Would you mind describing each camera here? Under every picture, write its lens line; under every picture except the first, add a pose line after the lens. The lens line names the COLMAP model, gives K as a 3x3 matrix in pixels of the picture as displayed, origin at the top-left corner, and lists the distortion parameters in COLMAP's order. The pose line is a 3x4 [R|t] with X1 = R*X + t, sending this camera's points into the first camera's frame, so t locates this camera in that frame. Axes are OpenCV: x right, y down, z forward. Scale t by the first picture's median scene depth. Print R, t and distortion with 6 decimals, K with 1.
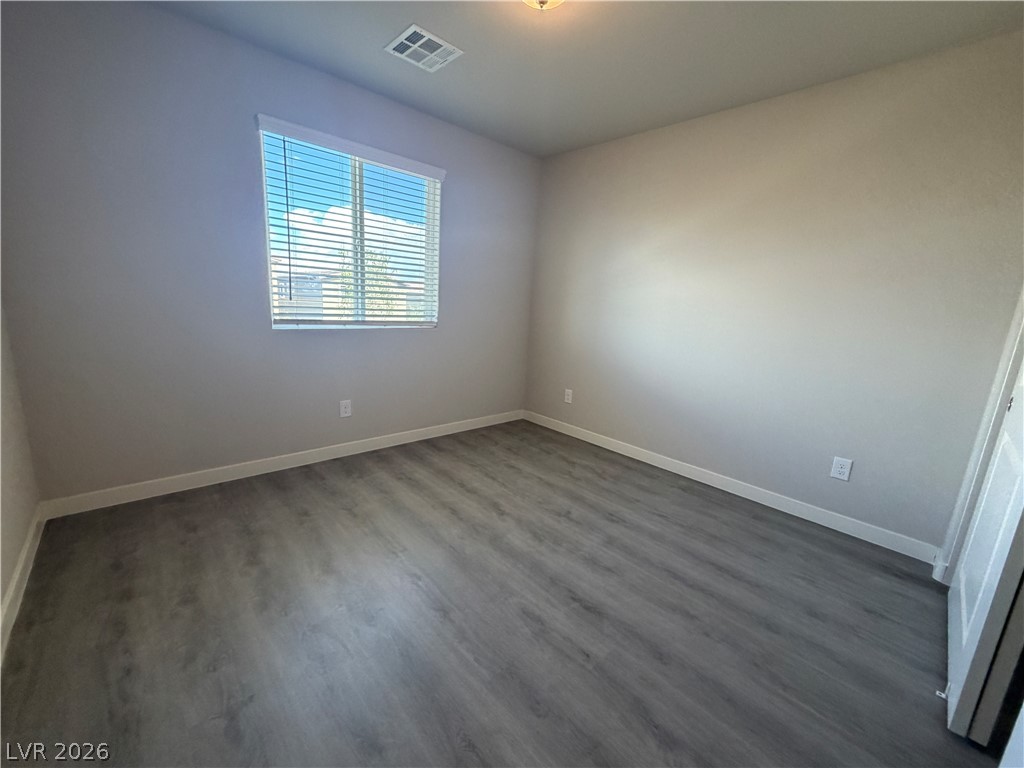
lens RADIAL K [[408.0, 0, 510.0], [0, 408.0, 384.9], [0, 0, 1]] dist [-0.000468, -0.000265]
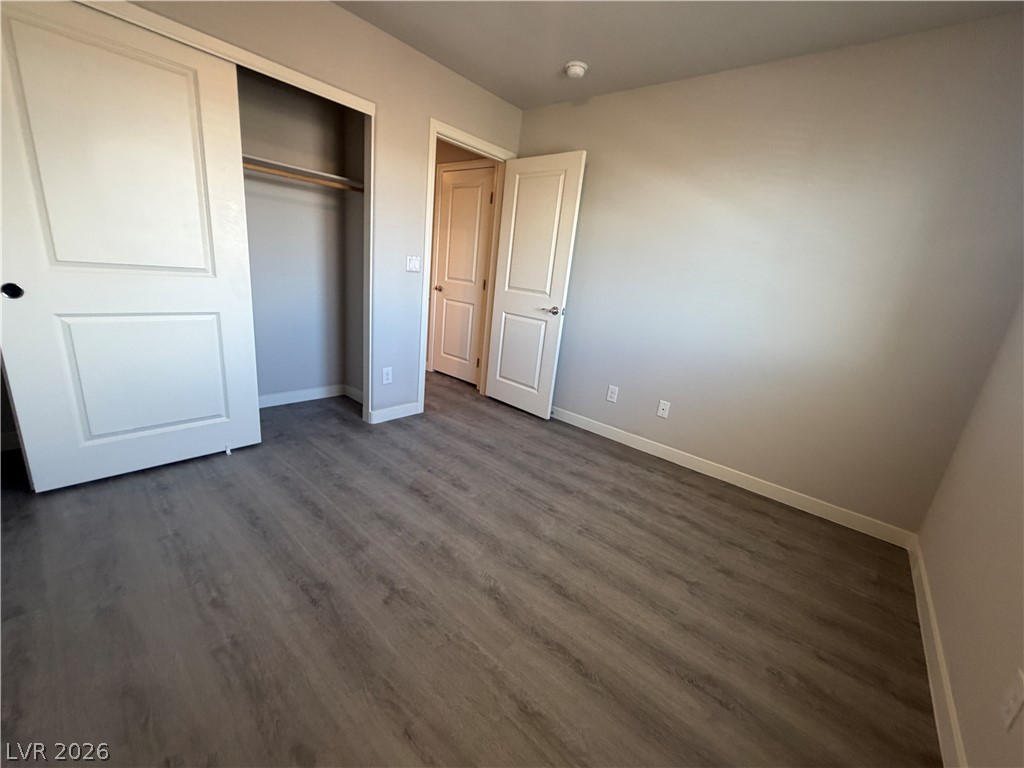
lens RADIAL K [[408.0, 0, 510.0], [0, 408.0, 384.9], [0, 0, 1]] dist [-0.000468, -0.000265]
pose [[-0.980585, -0.129455, -0.147292, 0.107781], [-0.183201, 0.872661, 0.452659, -0.334610], [0.069937, 0.470854, -0.879434, 1.615907]]
